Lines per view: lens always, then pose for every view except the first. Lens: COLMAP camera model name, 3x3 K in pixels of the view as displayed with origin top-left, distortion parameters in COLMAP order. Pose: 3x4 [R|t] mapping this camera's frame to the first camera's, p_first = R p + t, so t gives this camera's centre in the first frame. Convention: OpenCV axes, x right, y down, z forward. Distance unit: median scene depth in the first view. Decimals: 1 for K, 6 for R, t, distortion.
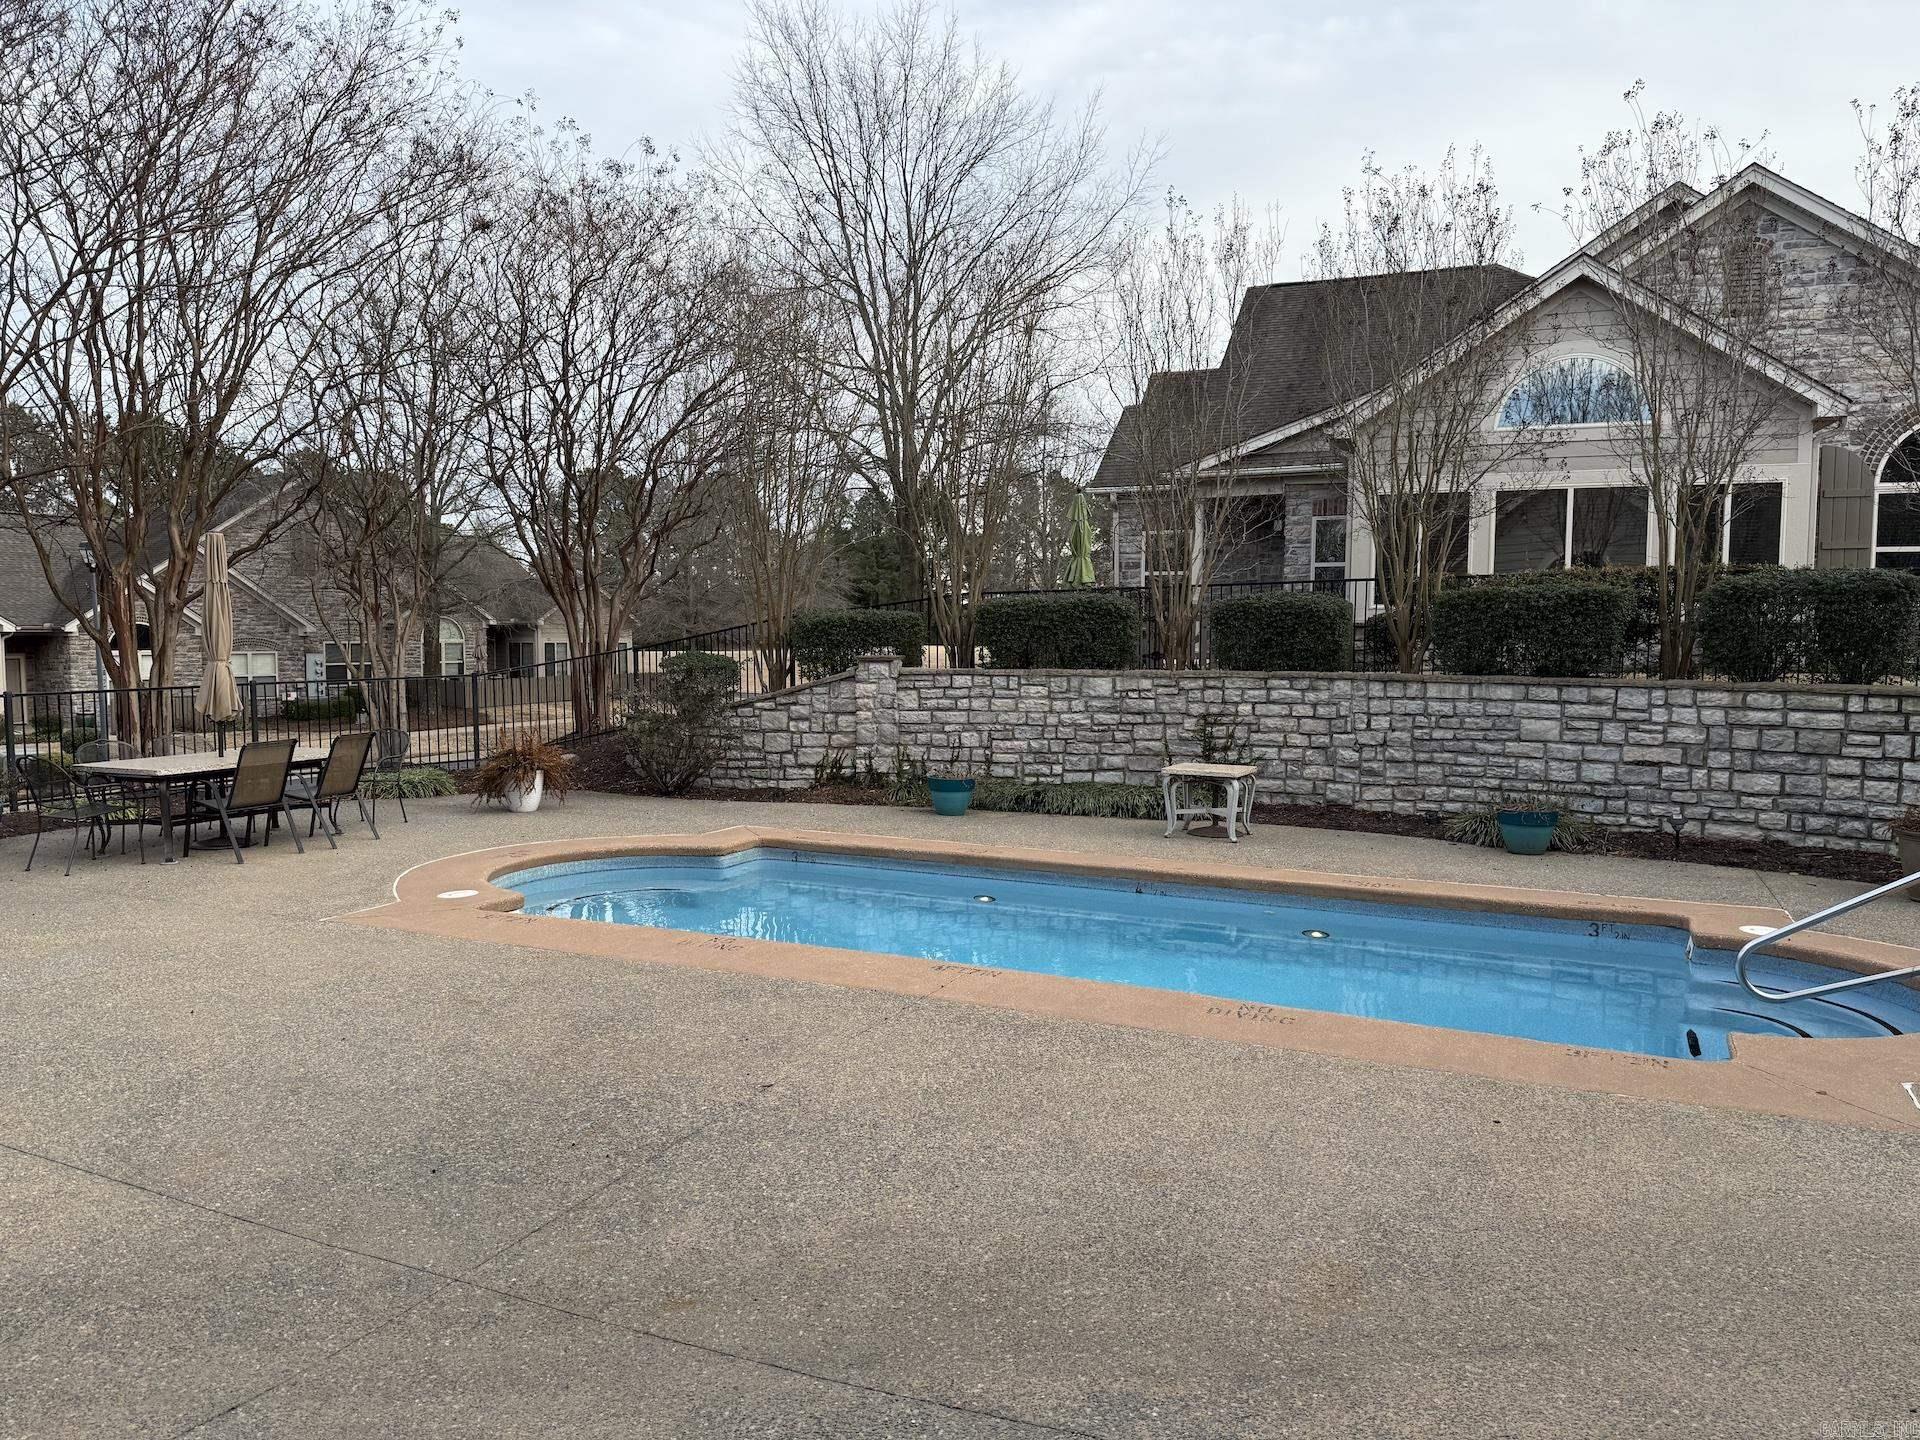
lens RADIAL K [[1361.3, 0, 955.1], [0, 1361.3, 723.5], [0, 0, 1]] dist [0.013594, 0.002236]
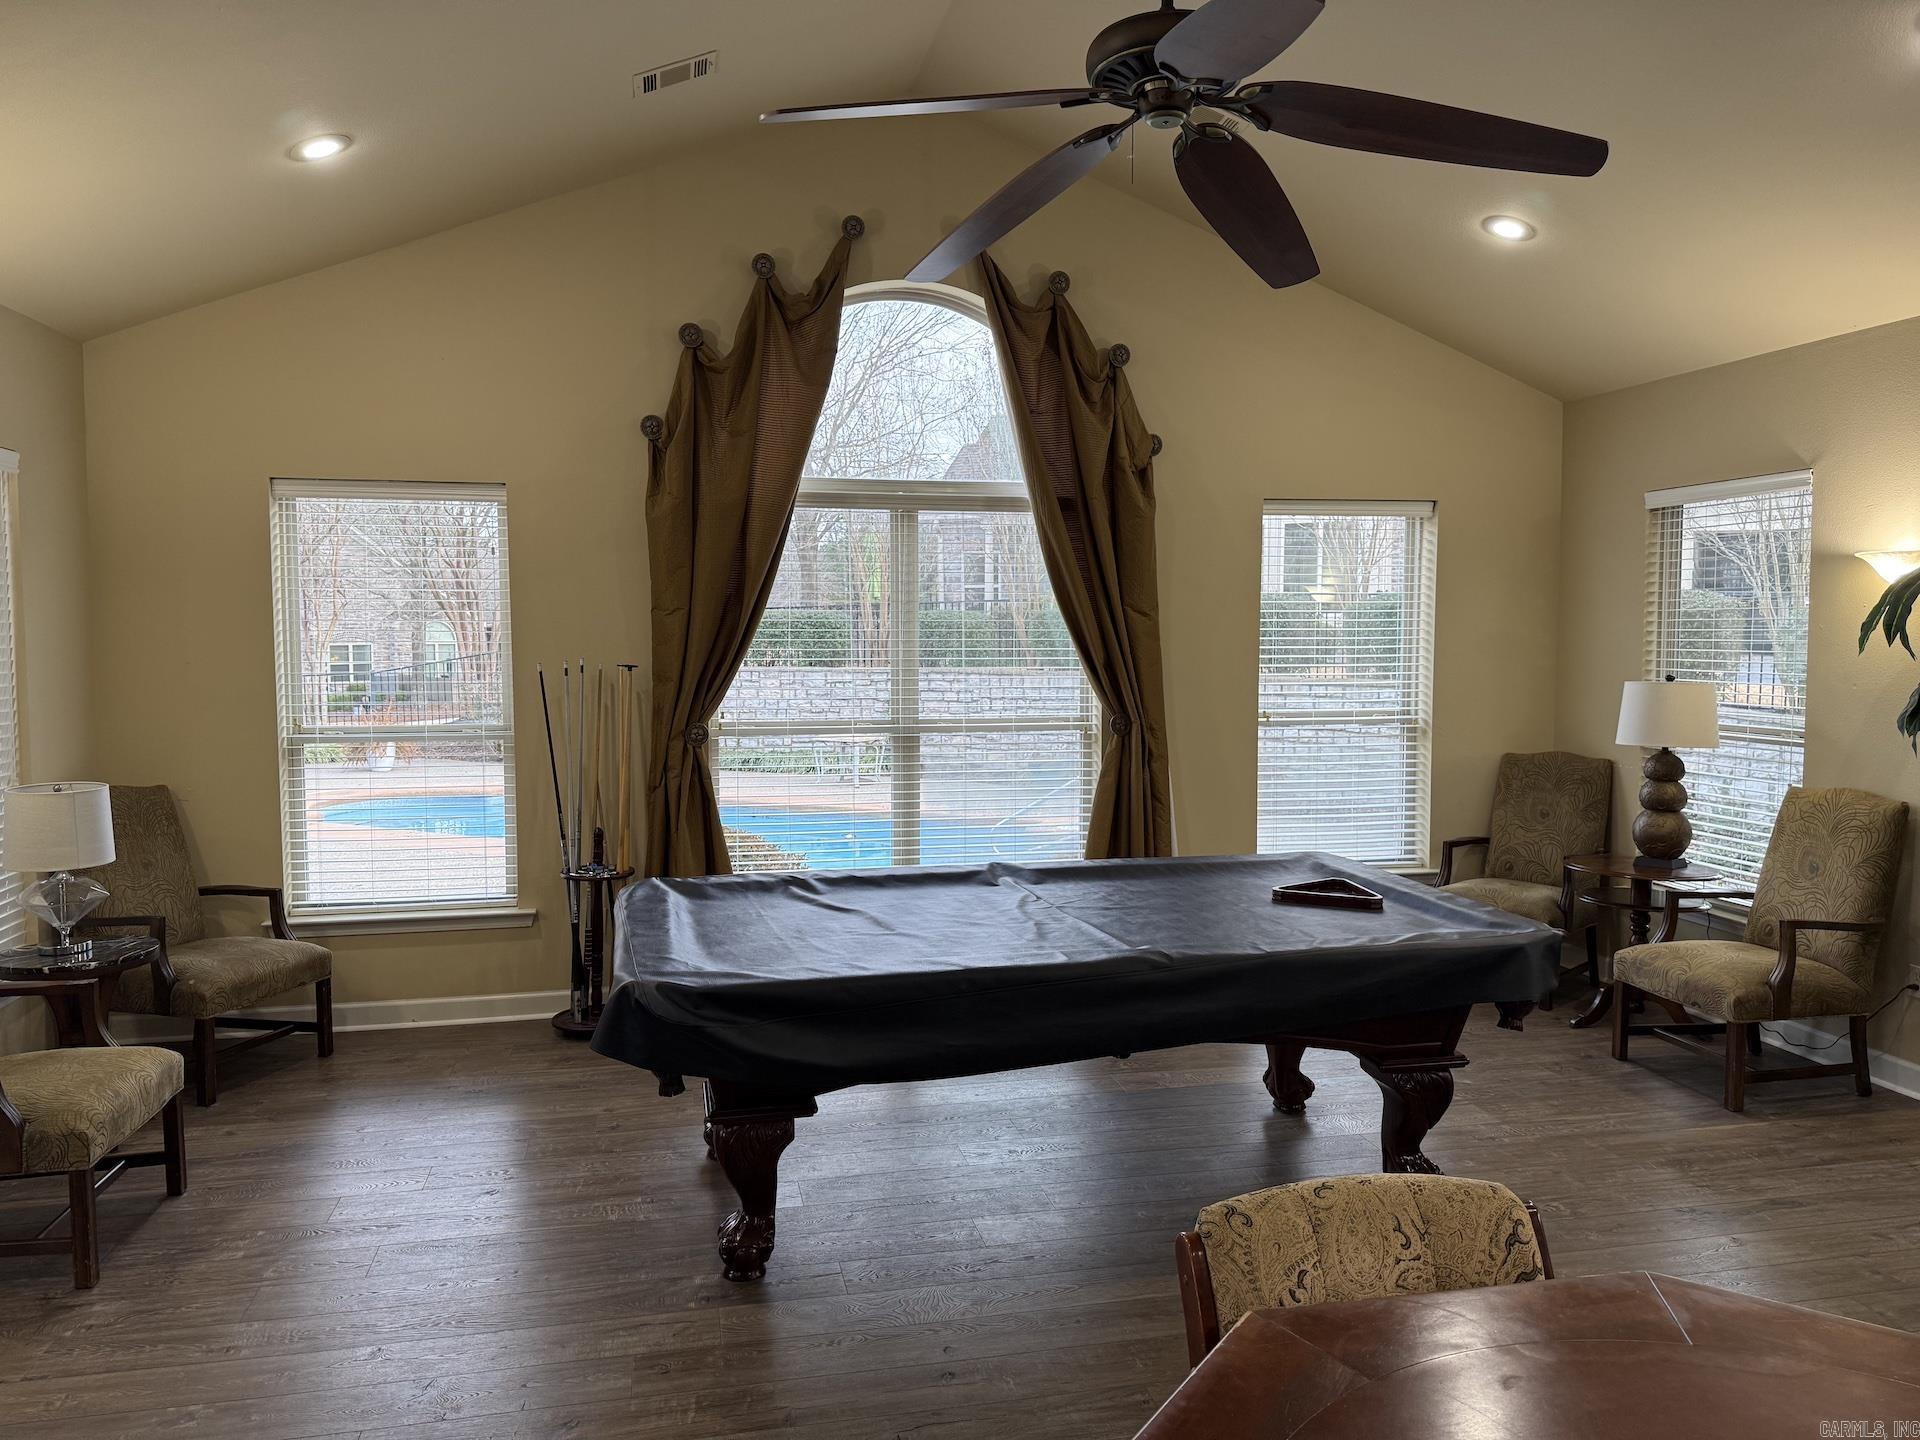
lens RADIAL K [[1361.3, 0, 962.8], [0, 1361.3, 717.2], [0, 0, 1]] dist [0.013594, 0.002236]
pose [[0.999758, -0.001442, -0.021943, 0.288670], [0.001387, 0.999996, -0.002499, 0.013961], [0.021947, 0.002468, 0.999756, -0.349664]]
